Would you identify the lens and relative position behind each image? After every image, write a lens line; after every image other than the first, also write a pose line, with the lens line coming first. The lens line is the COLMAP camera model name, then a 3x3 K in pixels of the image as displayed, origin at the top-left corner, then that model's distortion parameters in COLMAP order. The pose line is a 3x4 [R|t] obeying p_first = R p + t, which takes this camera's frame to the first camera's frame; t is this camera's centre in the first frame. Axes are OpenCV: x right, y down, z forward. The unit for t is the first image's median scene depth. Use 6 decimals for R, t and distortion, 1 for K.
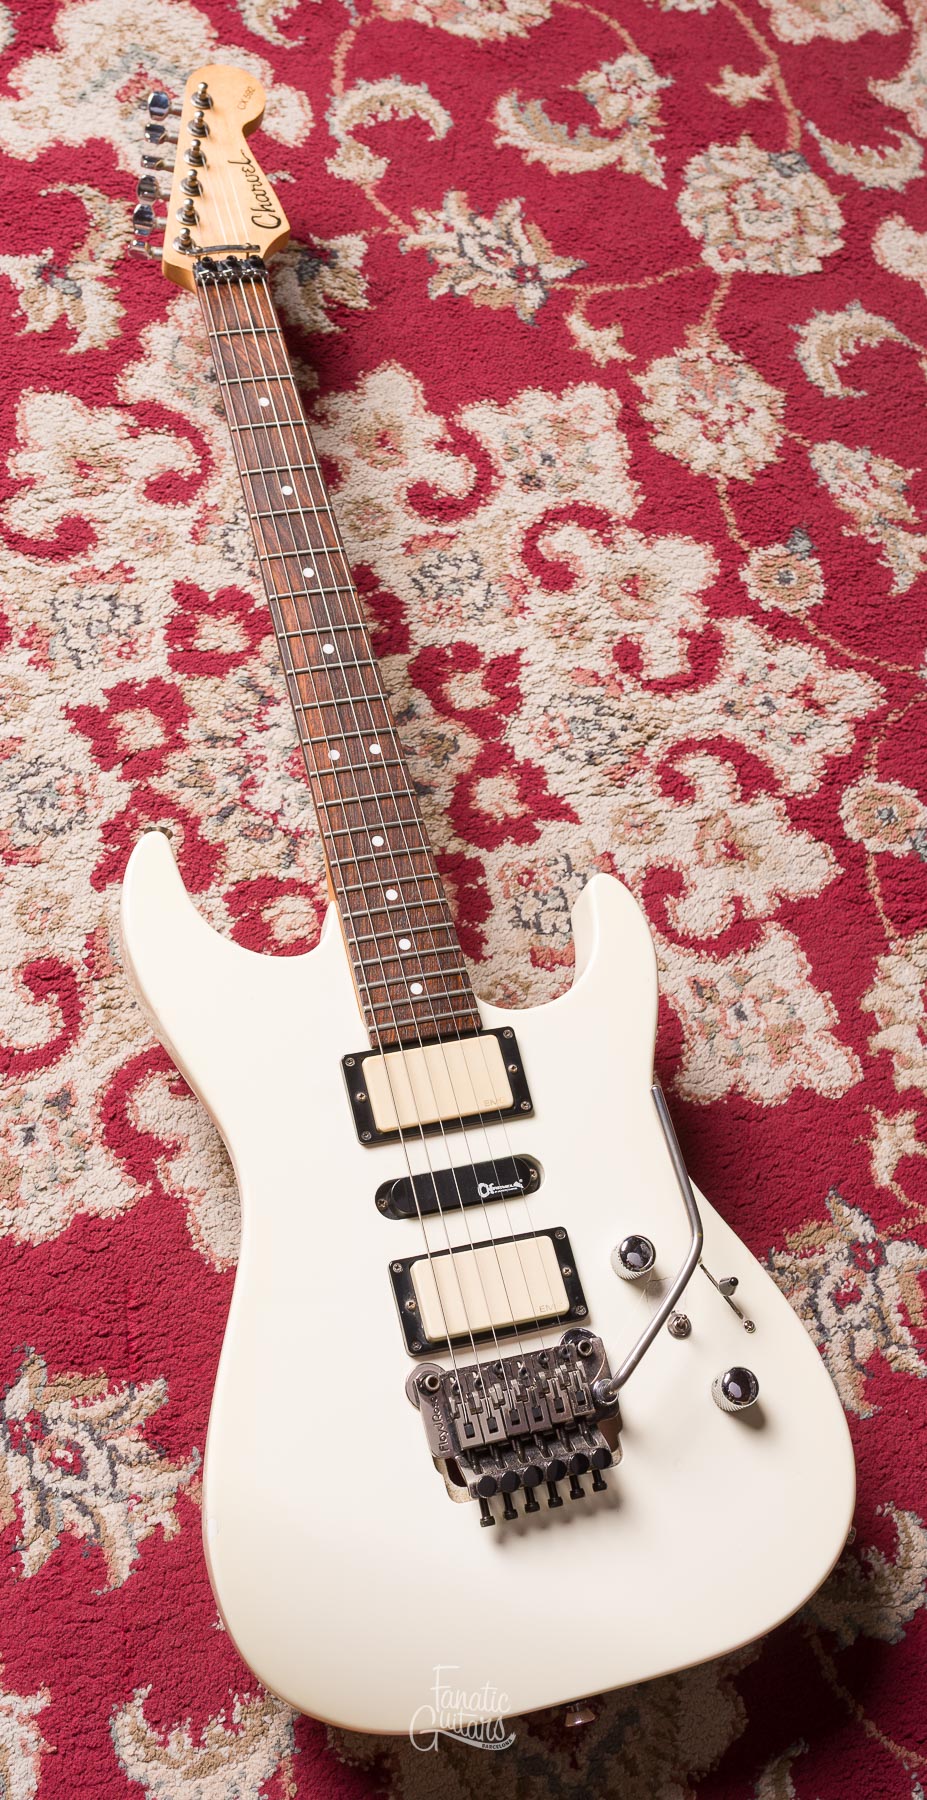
lens RADIAL K [[1922.8, 0, 425.2], [0, 1922.8, 884.3], [0, 0, 1]] dist [-0.000245, -0.005344]
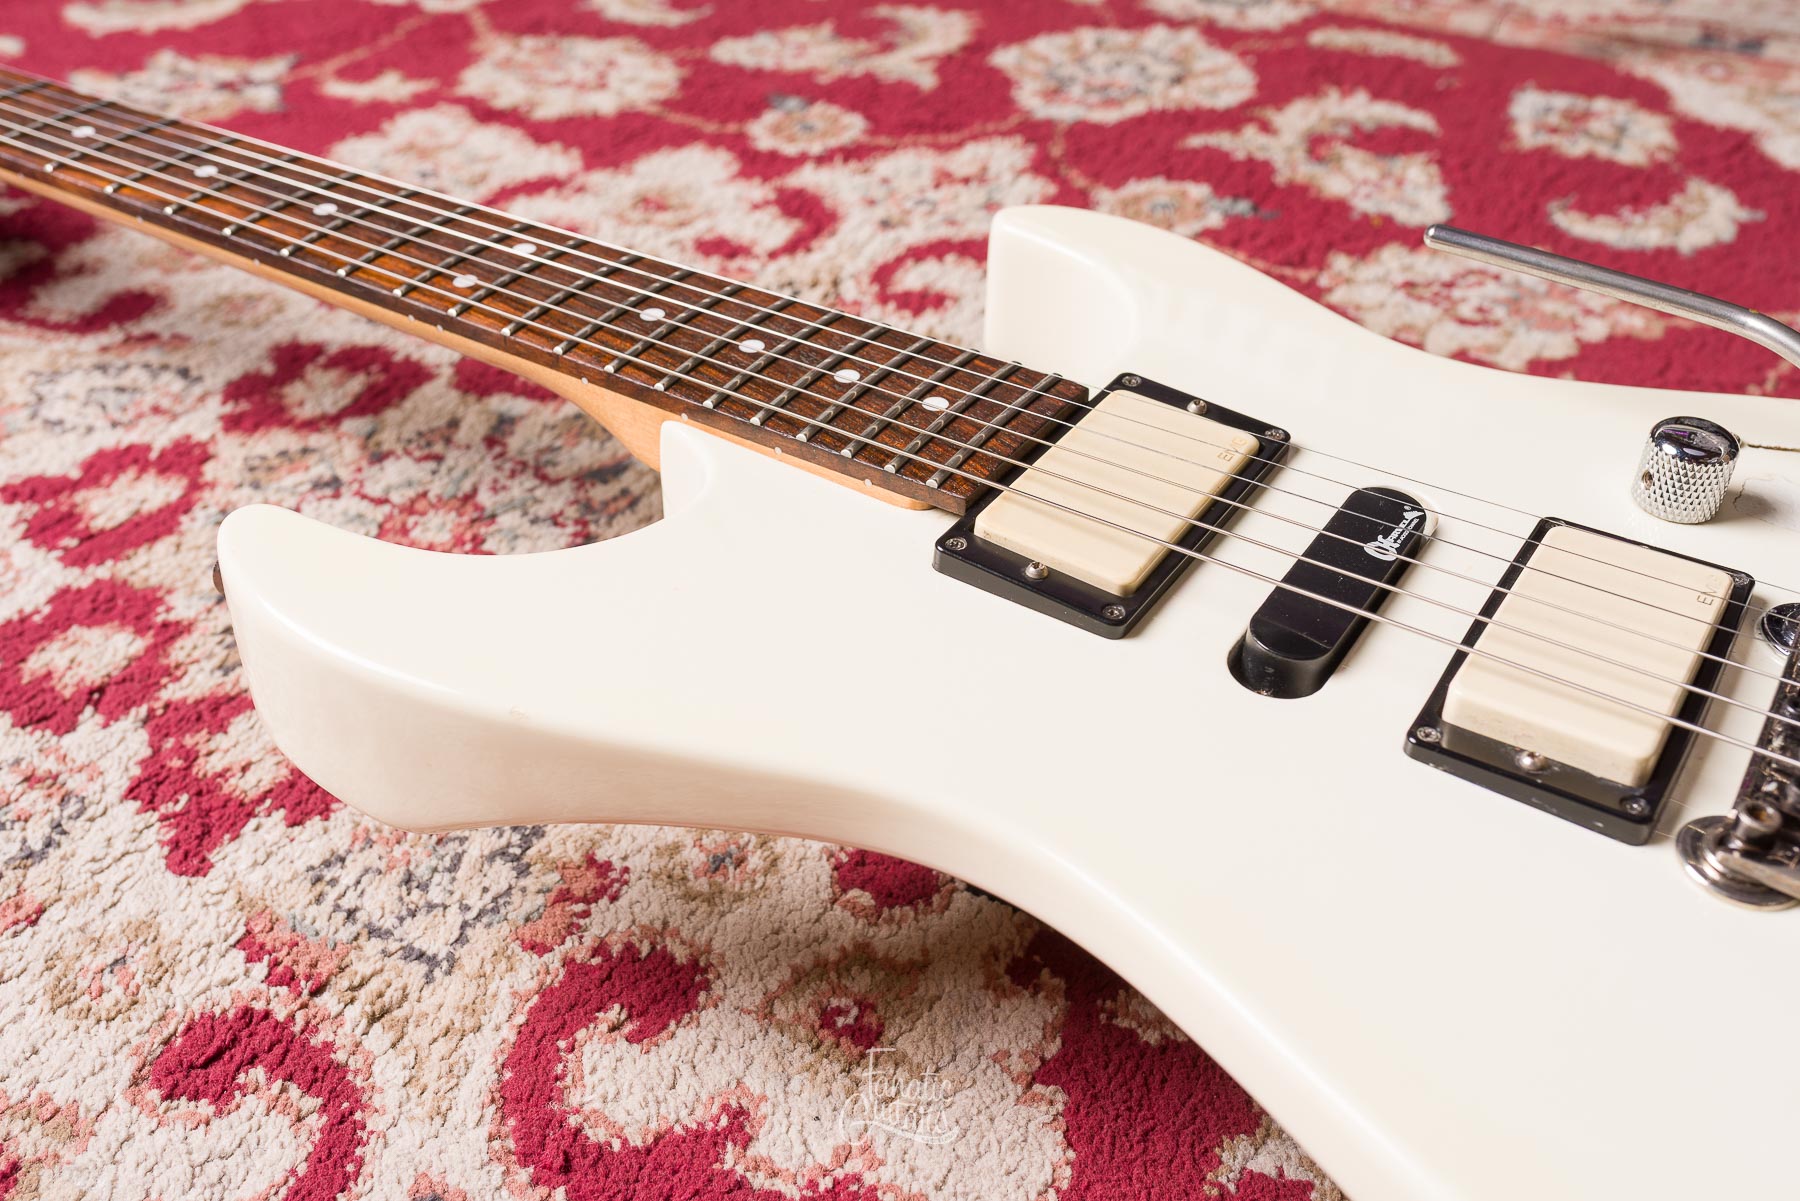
lens RADIAL K [[1776.0, 0, 902.5], [0, 1776.0, 597.7], [0, 0, 1]] dist [0.002153, -0.011603]
pose [[0.715213, -0.535727, 0.448851, -0.194900], [0.672962, 0.701232, -0.235363, 0.156349], [-0.188658, 0.470395, 0.862054, 0.561704]]
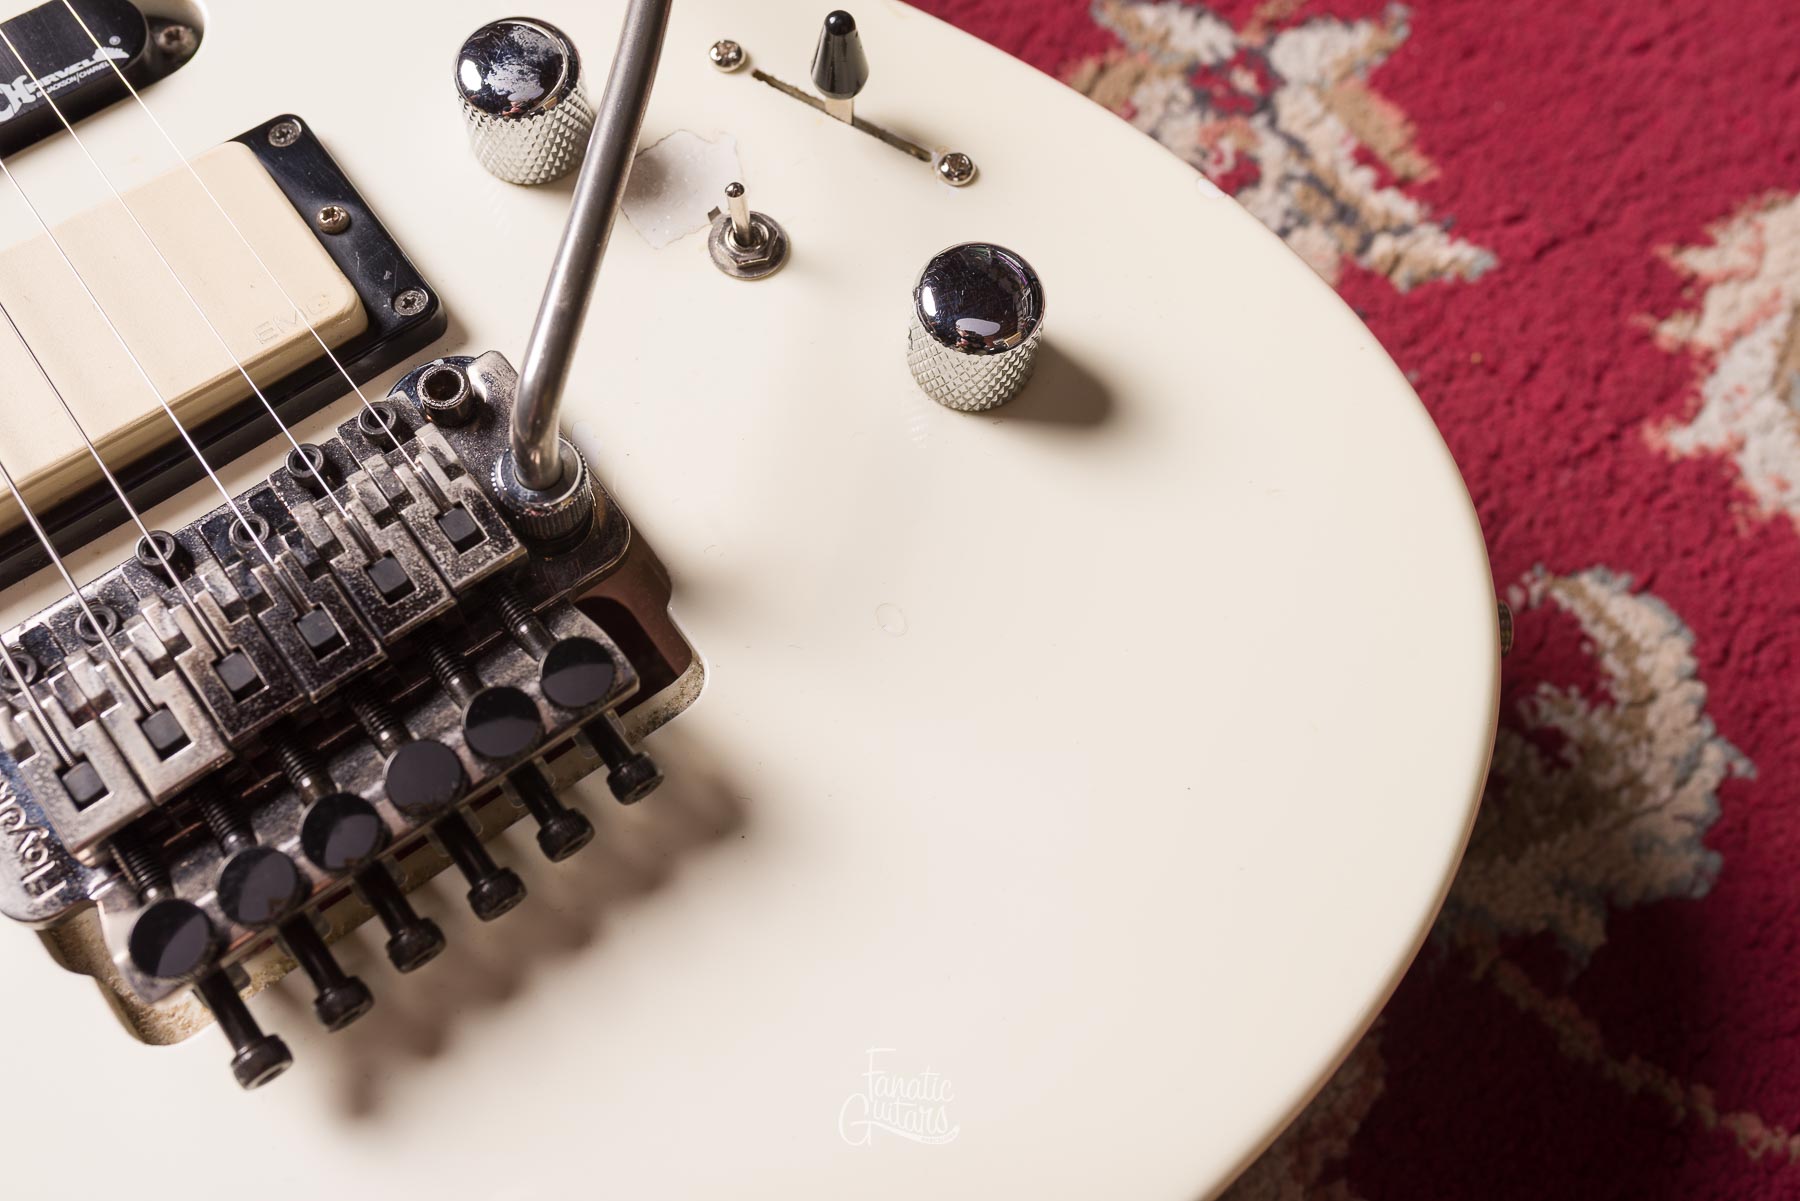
lens RADIAL K [[1818.3, 0, 896.7], [0, 1818.3, 598.3], [0, 0, 1]] dist [0.004042, -0.002960]
pose [[0.913106, -0.405896, 0.038553, 0.098556], [0.403327, 0.913062, 0.060377, 0.226300], [-0.059708, -0.039581, 0.997431, 0.577654]]
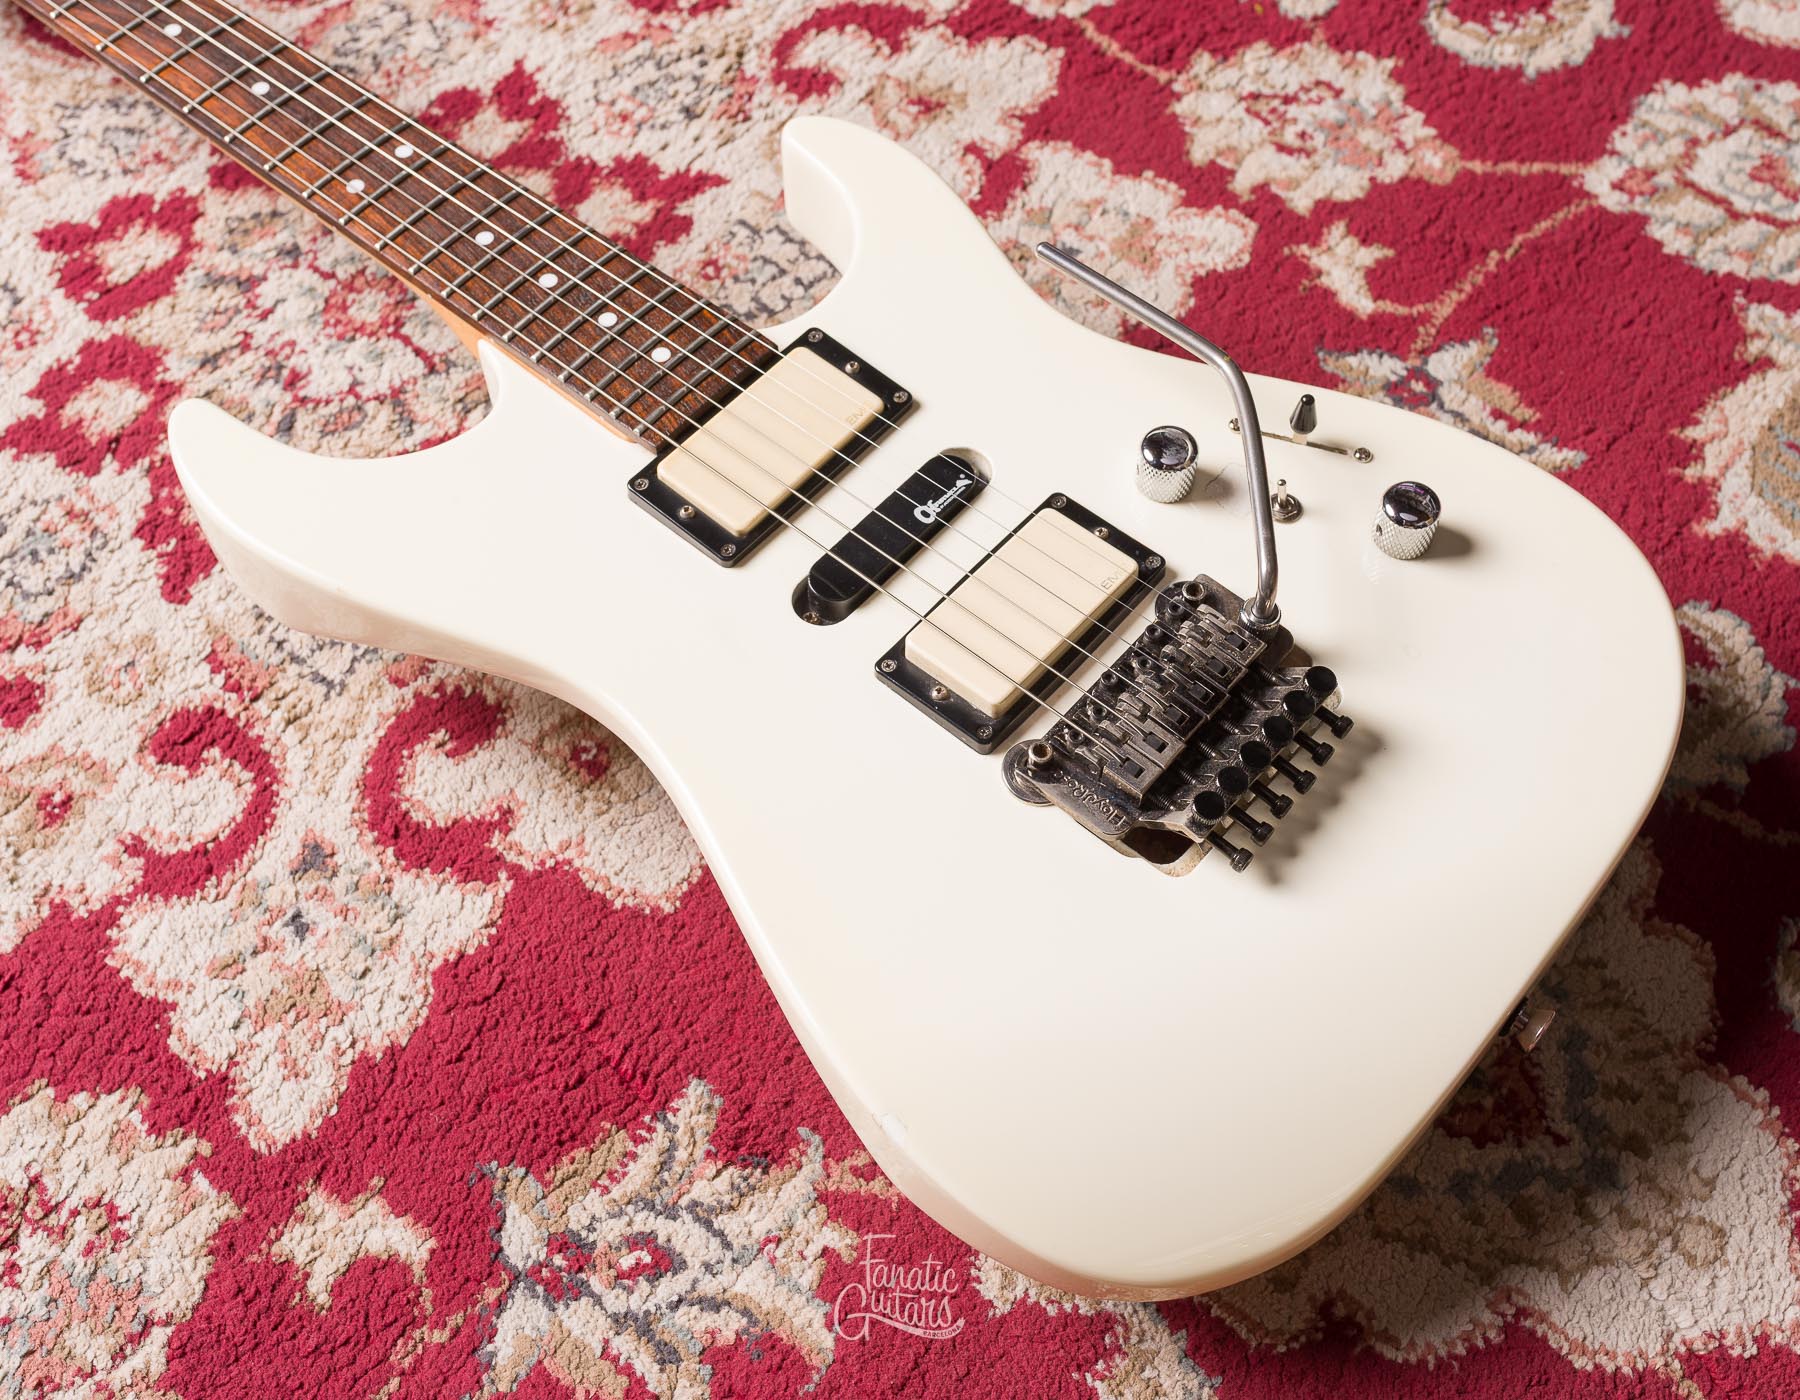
lens RADIAL K [[2114.5, 0, 953.9], [0, 2114.5, 732.4], [0, 0, 1]] dist [-0.000079, -0.001722]
pose [[0.797243, -0.578960, 0.170903, -0.104777], [0.589814, 0.807374, -0.016310, 0.195624], [-0.128540, 0.113804, 0.985153, 0.253064]]
